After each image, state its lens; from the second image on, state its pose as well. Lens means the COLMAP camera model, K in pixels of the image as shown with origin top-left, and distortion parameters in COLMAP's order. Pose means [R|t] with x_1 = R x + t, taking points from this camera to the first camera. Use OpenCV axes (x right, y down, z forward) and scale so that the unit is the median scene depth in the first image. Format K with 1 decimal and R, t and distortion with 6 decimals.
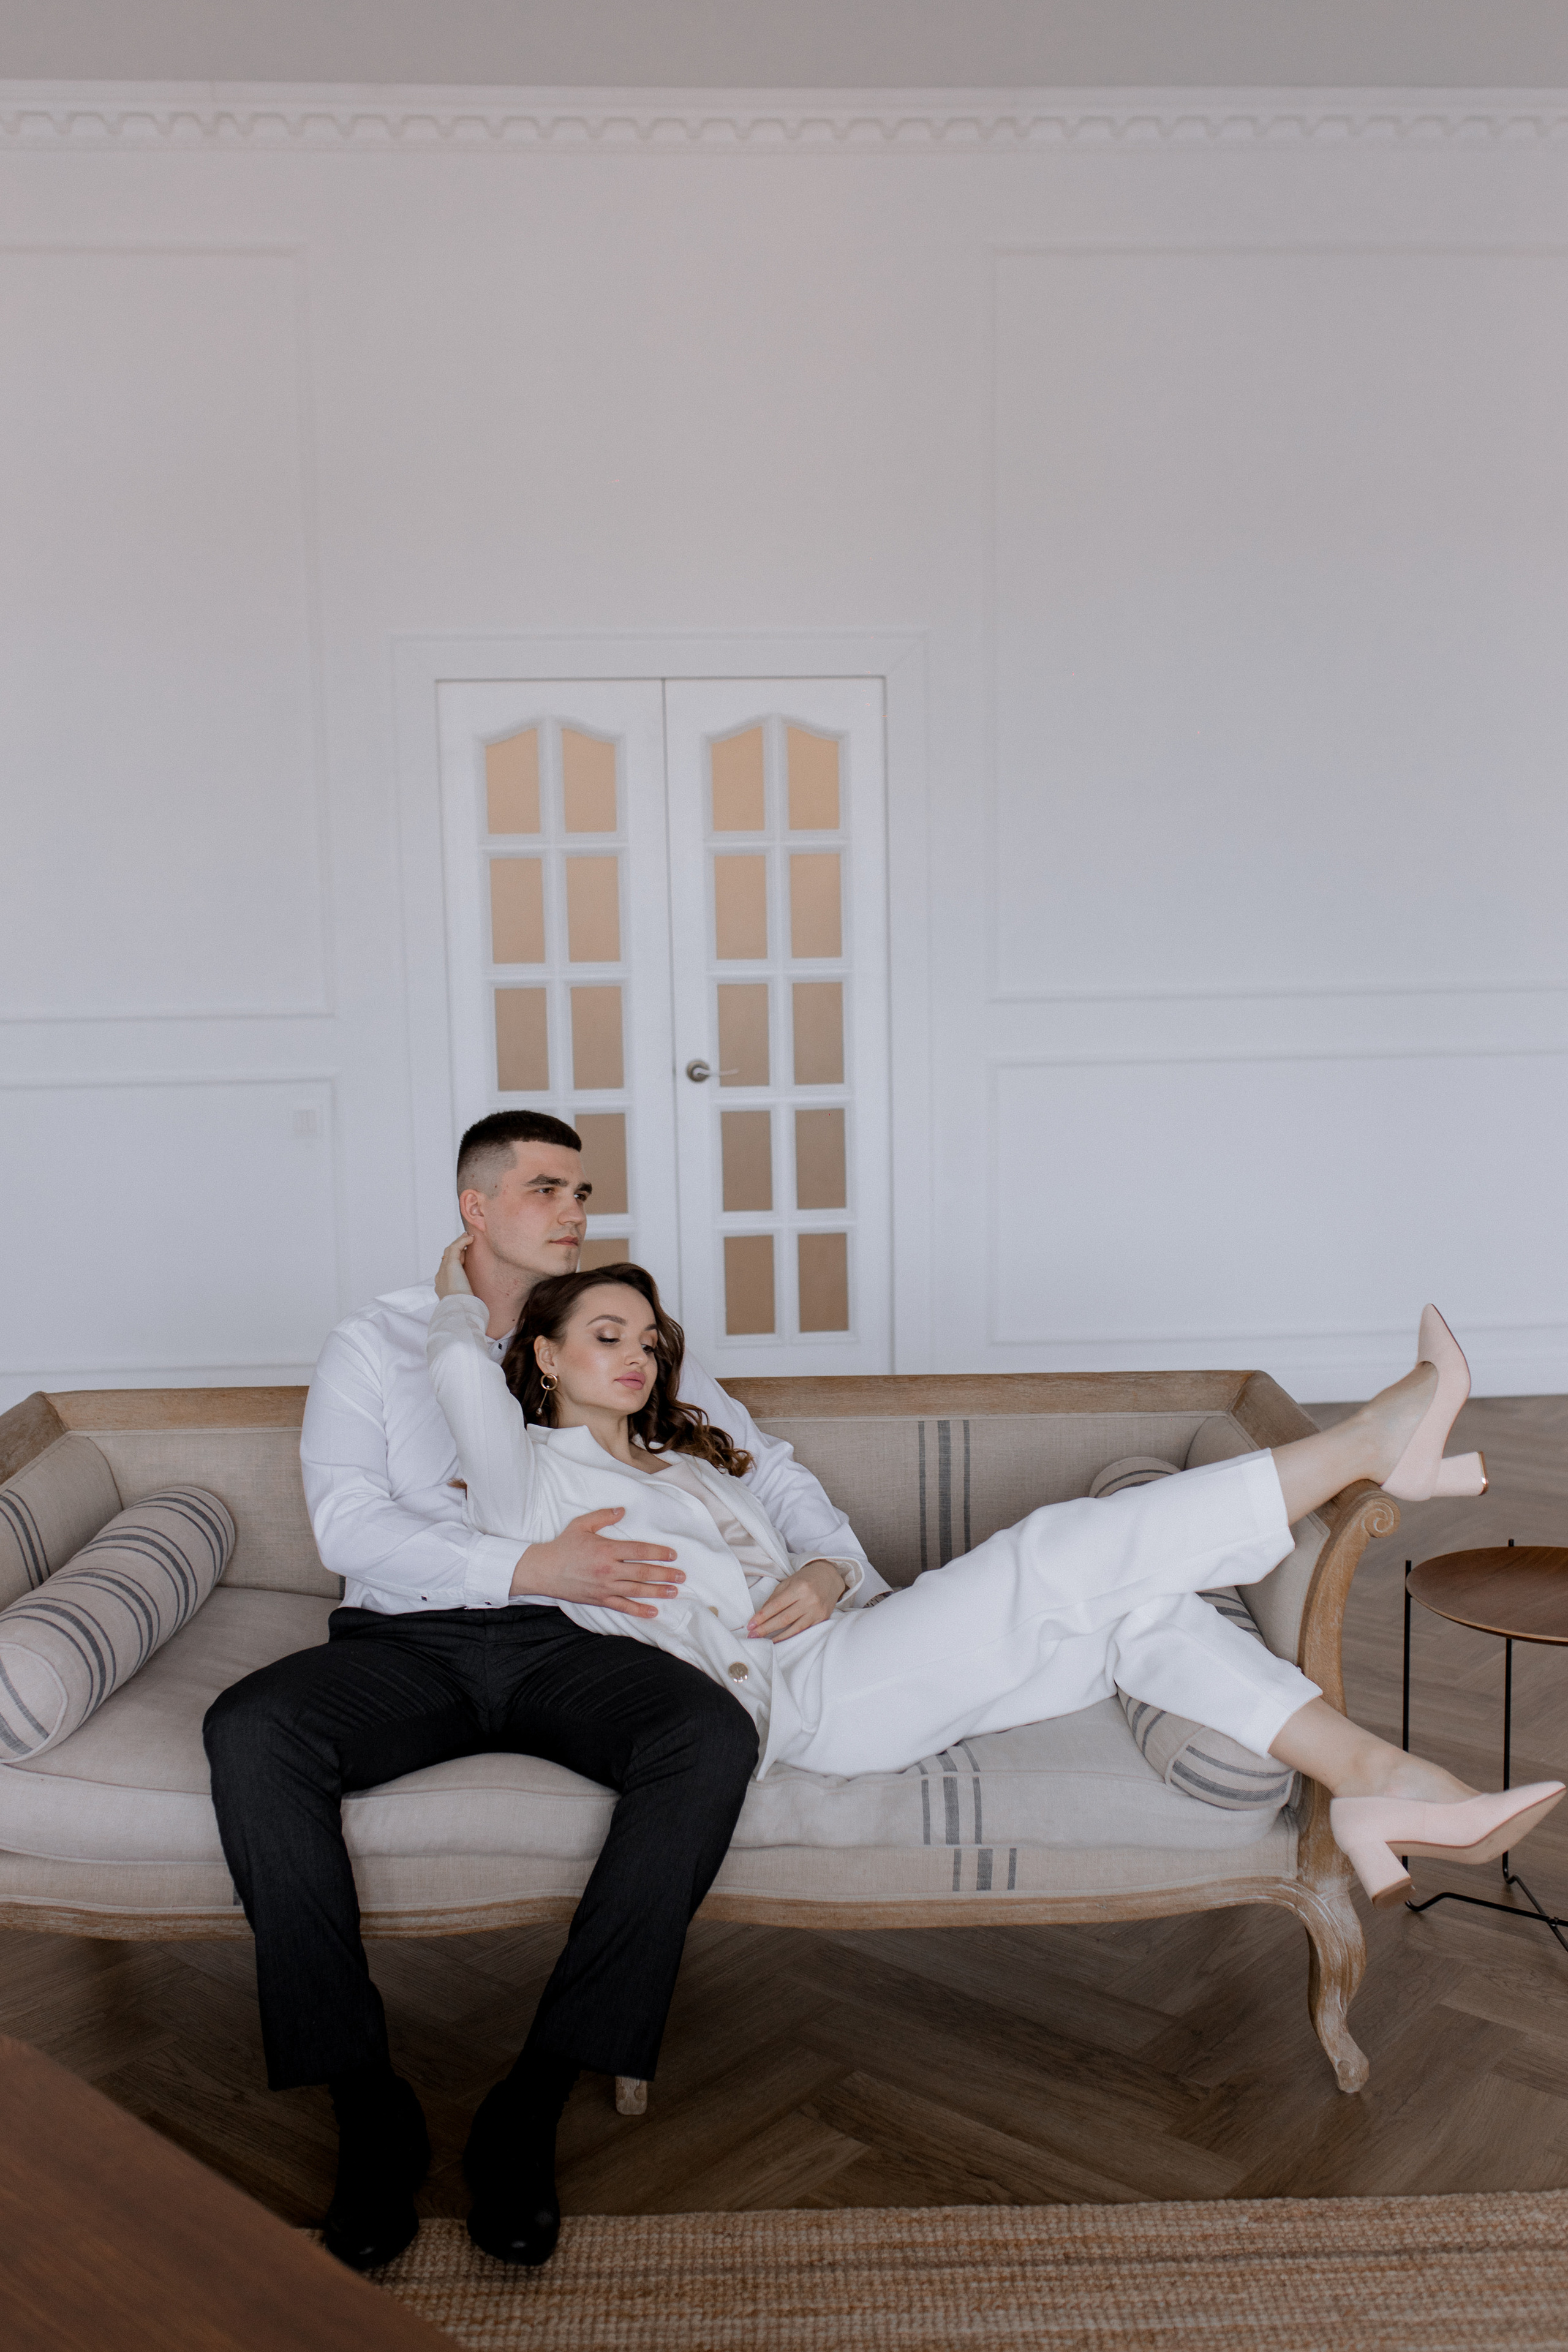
lens RADIAL K [[2323.6, 0, 776.8], [0, 2323.6, 1142.7], [0, 0, 1]] dist [0.003709, -0.001249]
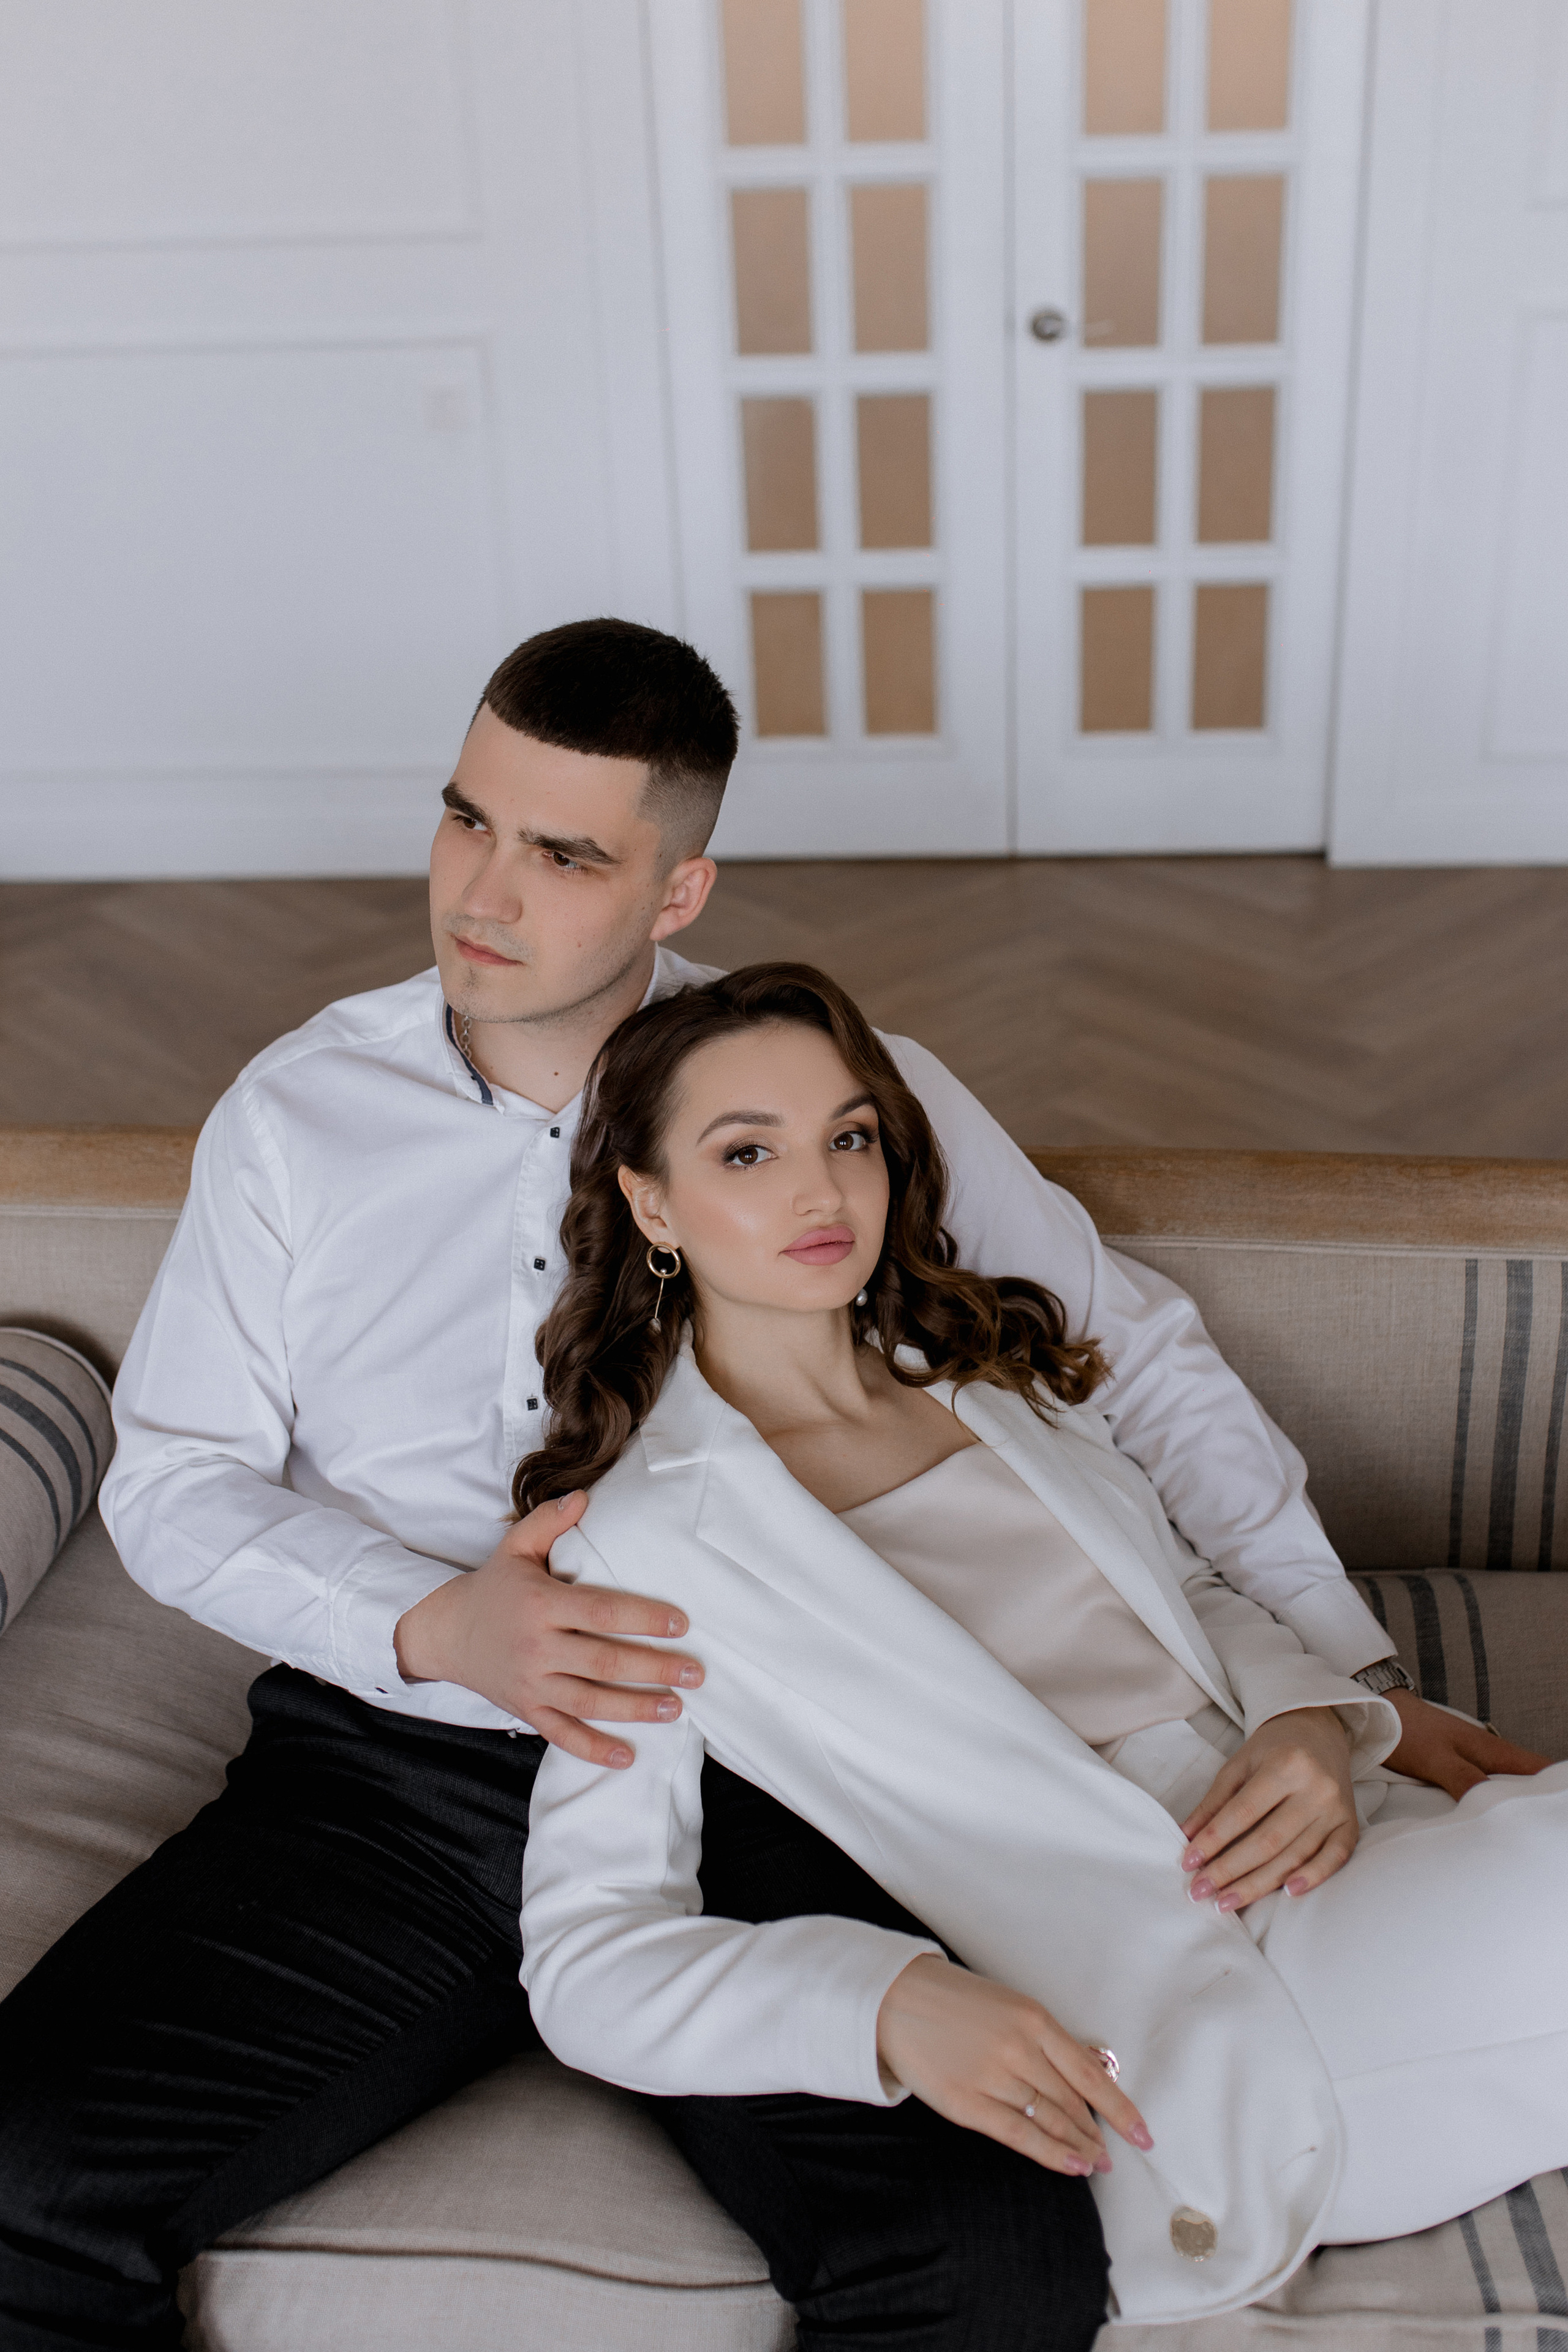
lens RADIAL K [[2621.3, 0, 795.1], [0, 2621.3, 1099.4], [0, 0, 1]] dist [0.007172, 0.015175]
pose [[0.991478, 0.037931, -0.124630, -0.005042], [-0.000426, 0.957612, 0.288061, -0.034916], [0.130273, -0.285554, 0.949467, 0.252816]]
